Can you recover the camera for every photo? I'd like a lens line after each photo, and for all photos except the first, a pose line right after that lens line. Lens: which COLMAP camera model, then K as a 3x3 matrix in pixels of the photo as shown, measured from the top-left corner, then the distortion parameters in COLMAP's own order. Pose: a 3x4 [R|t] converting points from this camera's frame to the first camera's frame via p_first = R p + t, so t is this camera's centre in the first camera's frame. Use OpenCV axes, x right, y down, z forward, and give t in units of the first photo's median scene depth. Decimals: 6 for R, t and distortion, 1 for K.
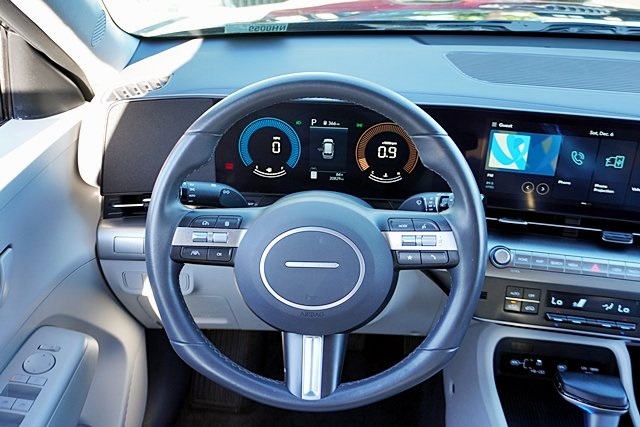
lens RADIAL K [[662.9, 0, 320.0], [0, 662.9, 213.5], [0, 0, 1]] dist [0.005237, 0.001052]
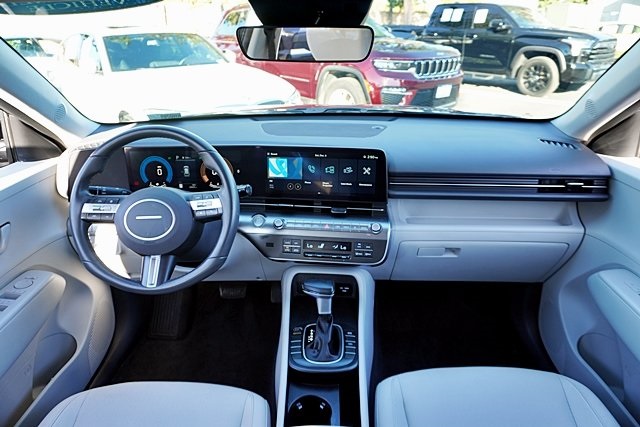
lens RADIAL K [[433.3, 0, 320.0], [0, 433.3, 213.5], [0, 0, 1]] dist [-0.066672, 0.059580]
pose [[0.998145, -0.044216, 0.041862, 0.348351], [0.048254, 0.993720, -0.100953, 0.171426], [-0.037135, 0.102785, 0.994010, -0.239788]]
